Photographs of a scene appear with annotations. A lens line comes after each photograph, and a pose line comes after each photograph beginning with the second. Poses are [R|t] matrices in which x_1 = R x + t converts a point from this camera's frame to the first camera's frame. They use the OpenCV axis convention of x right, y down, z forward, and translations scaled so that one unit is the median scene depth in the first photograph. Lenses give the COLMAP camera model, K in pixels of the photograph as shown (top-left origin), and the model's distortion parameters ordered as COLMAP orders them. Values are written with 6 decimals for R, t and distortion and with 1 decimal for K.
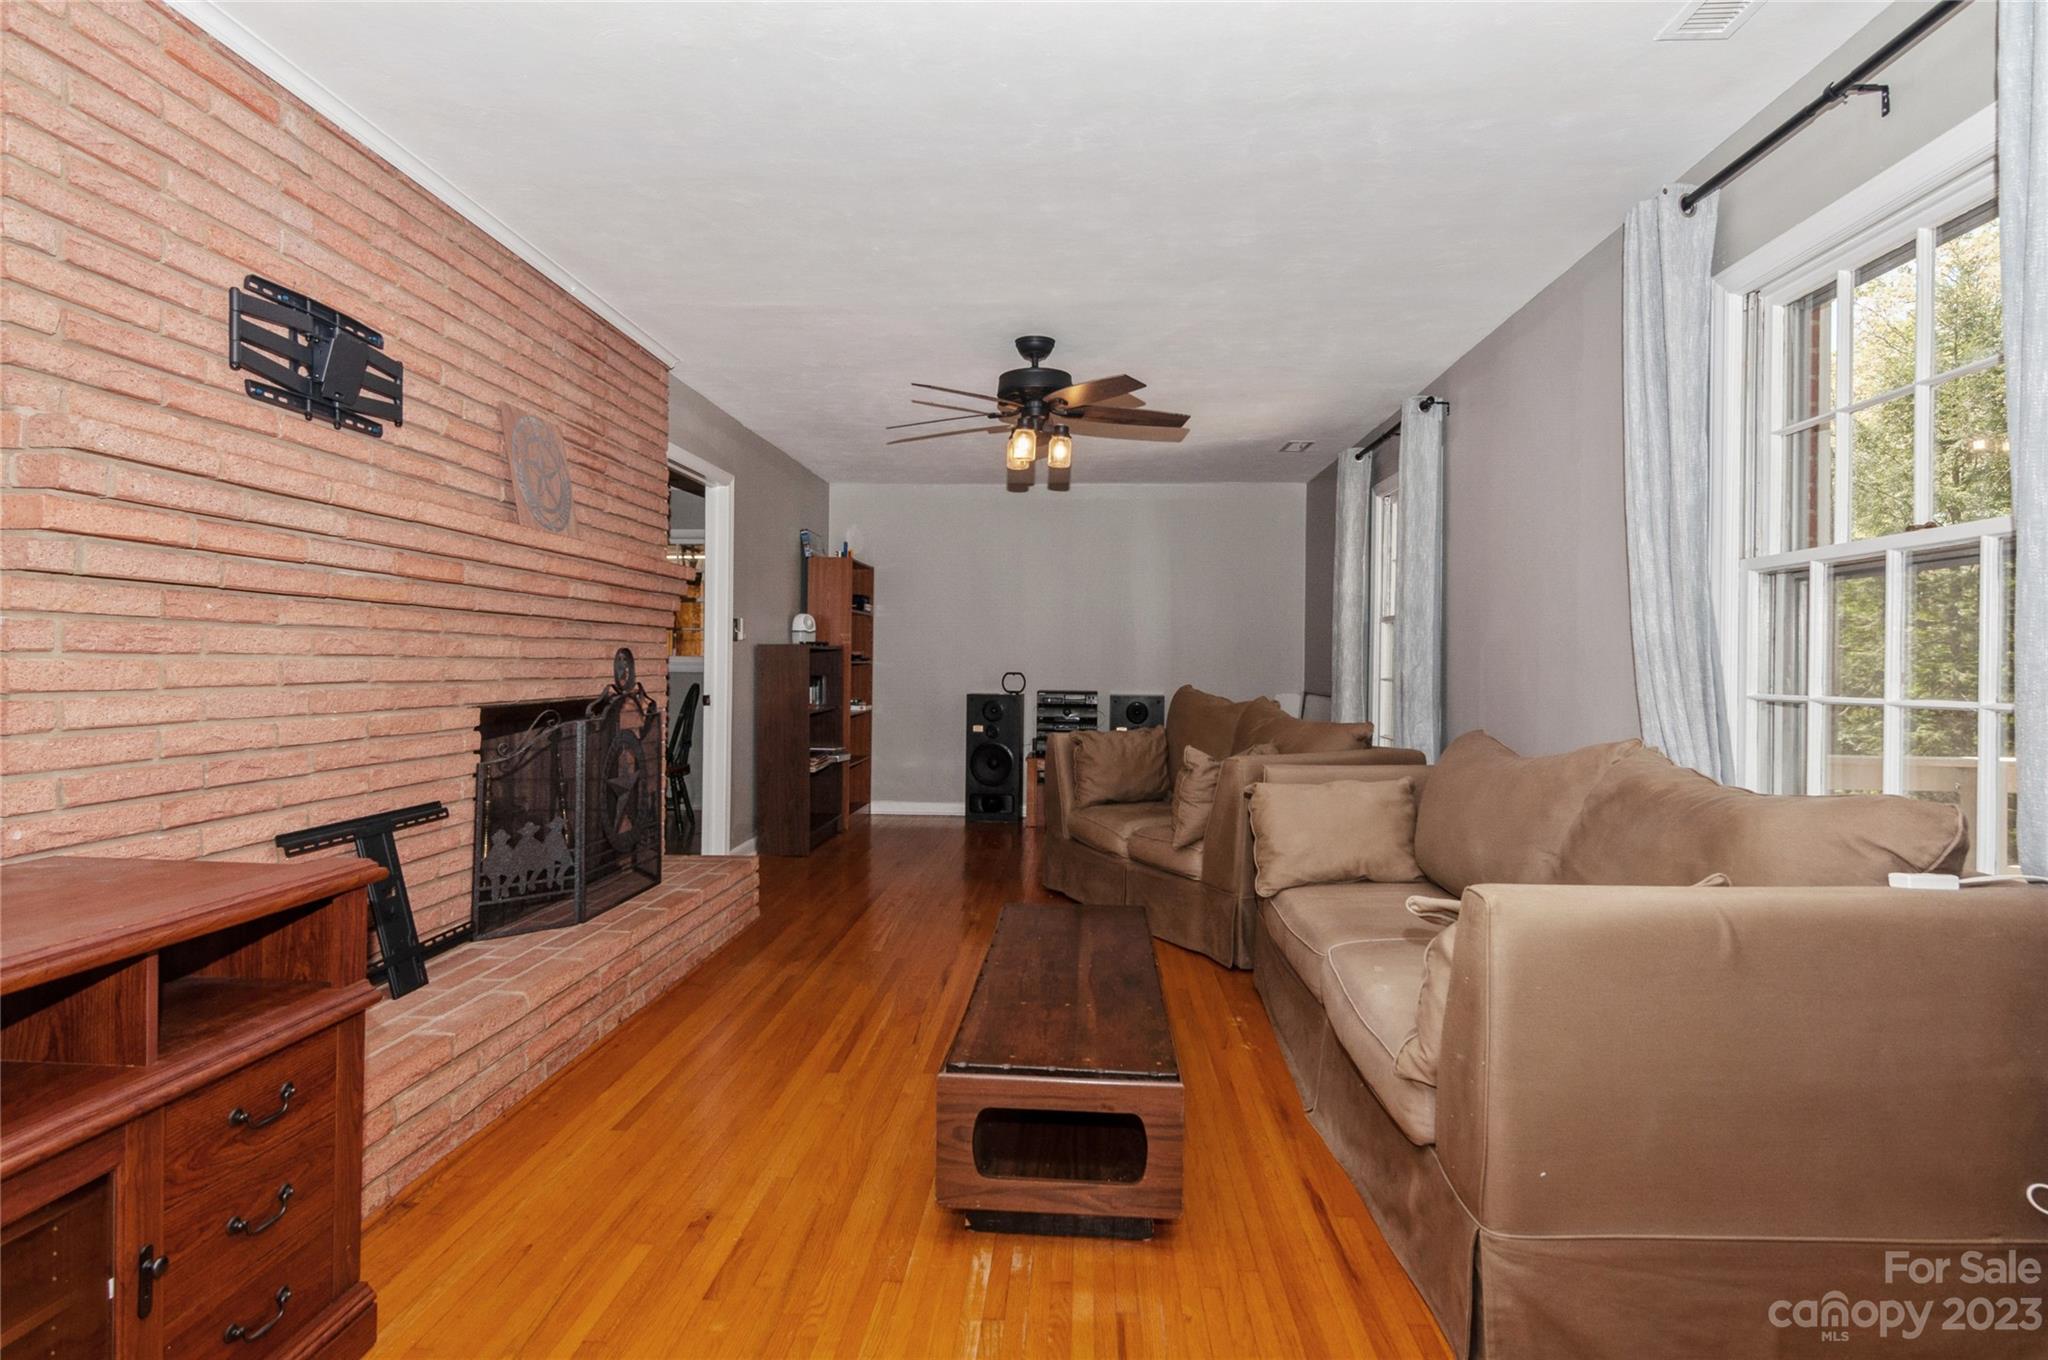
lens RADIAL K [[1096.1, 0, 1022.7], [0, 1096.1, 679.6], [0, 0, 1]] dist [0.017726, -0.003413]
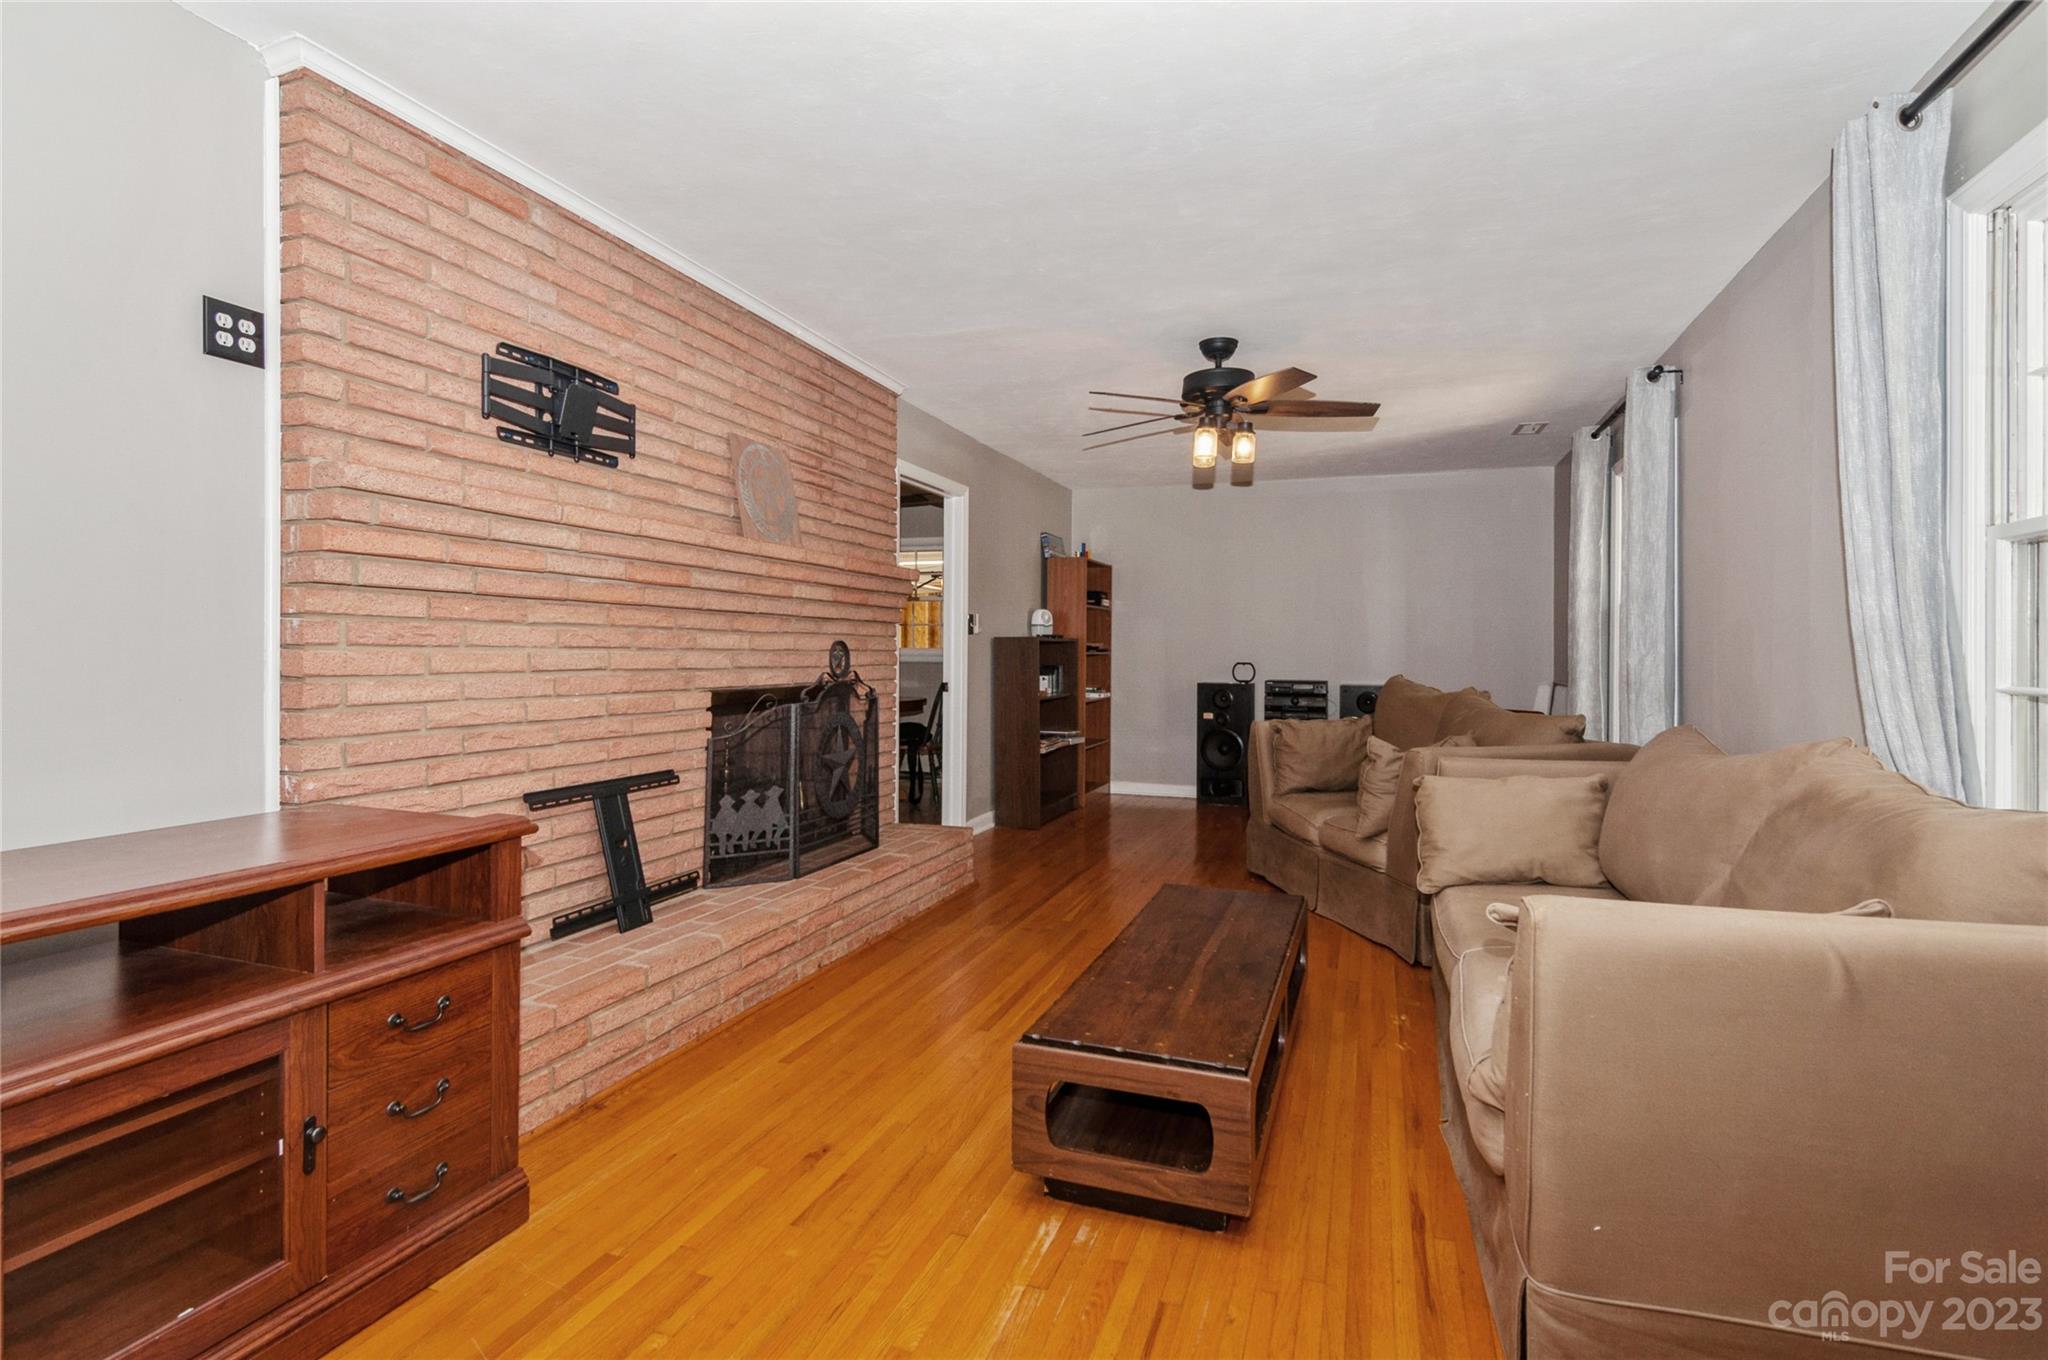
lens RADIAL K [[1008.3, 0, 1024.5], [0, 1008.3, 662.2], [0, 0, 1]] dist [0.011390, -0.002546]
pose [[0.962493, -0.000217, -0.271305, 0.153419], [-0.001798, 0.999973, -0.007177, 0.001133], [0.271299, 0.007395, 0.962467, 0.055952]]
